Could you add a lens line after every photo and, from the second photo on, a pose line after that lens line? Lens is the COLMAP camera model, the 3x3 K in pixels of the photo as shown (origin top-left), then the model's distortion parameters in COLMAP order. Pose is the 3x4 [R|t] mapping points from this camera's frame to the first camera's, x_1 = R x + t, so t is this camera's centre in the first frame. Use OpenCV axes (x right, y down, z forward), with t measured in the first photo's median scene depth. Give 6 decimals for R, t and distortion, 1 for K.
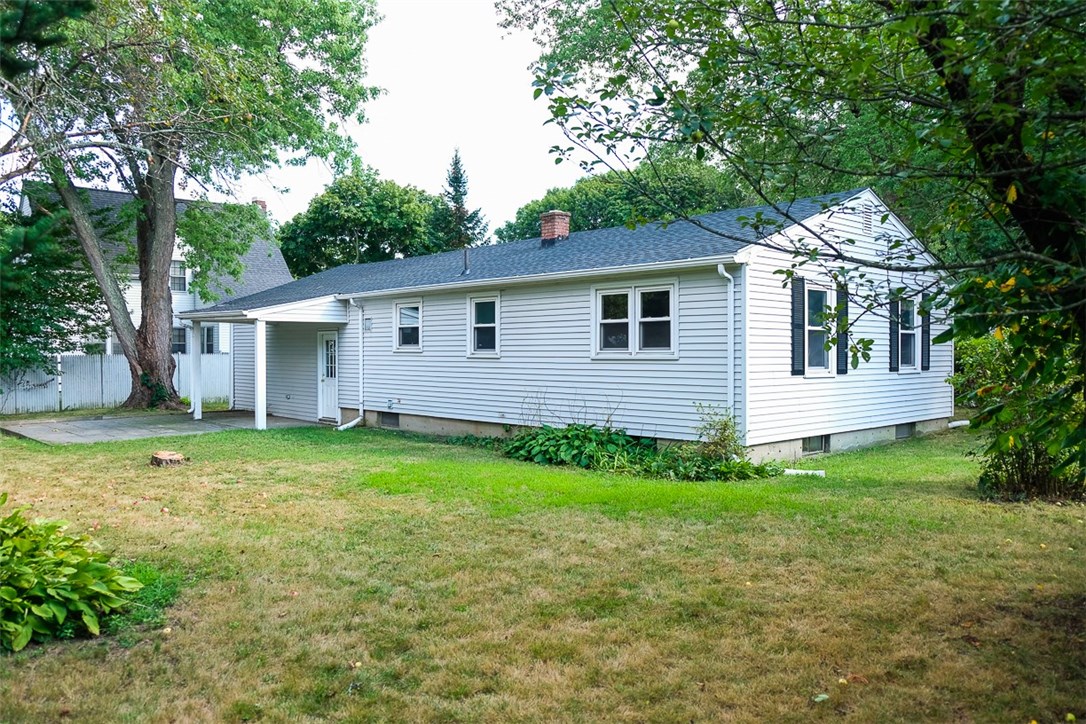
lens RADIAL K [[839.7, 0, 548.5], [0, 839.7, 365.4], [0, 0, 1]] dist [-0.038134, 0.040861]
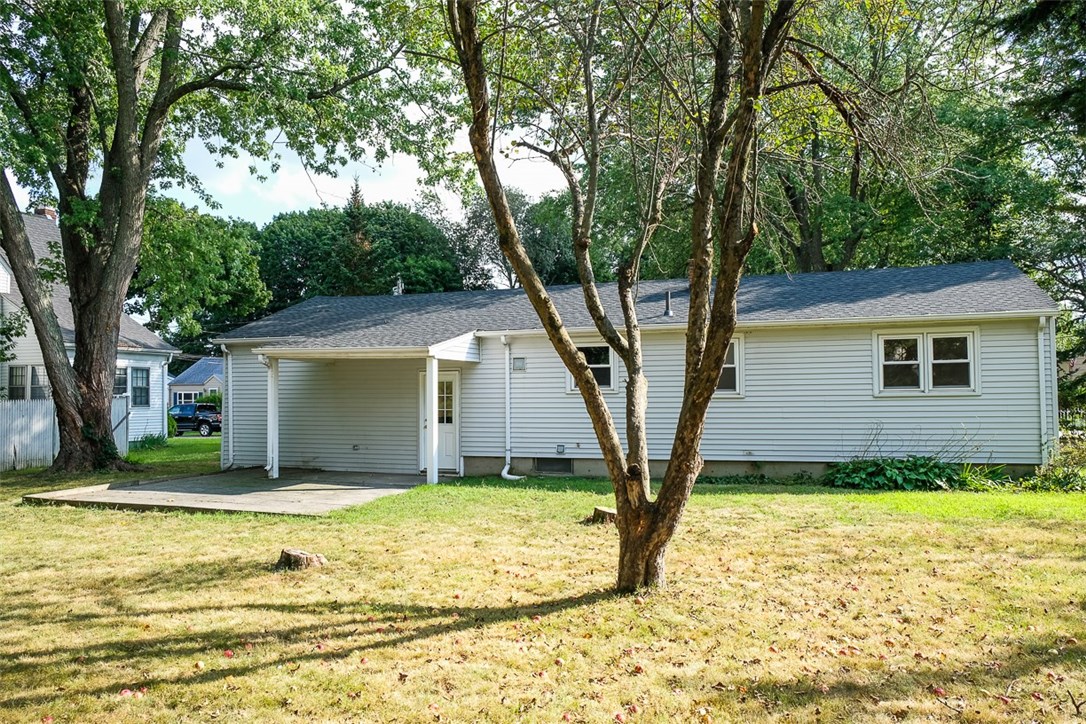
lens RADIAL K [[841.4, 0, 549.4], [0, 841.4, 360.1], [0, 0, 1]] dist [-0.050084, 0.037208]
pose [[0.889419, 0.013568, 0.456891, -0.748425], [0.014703, 0.998193, -0.058264, 0.001772], [-0.456856, 0.058538, 0.887612, 0.192482]]
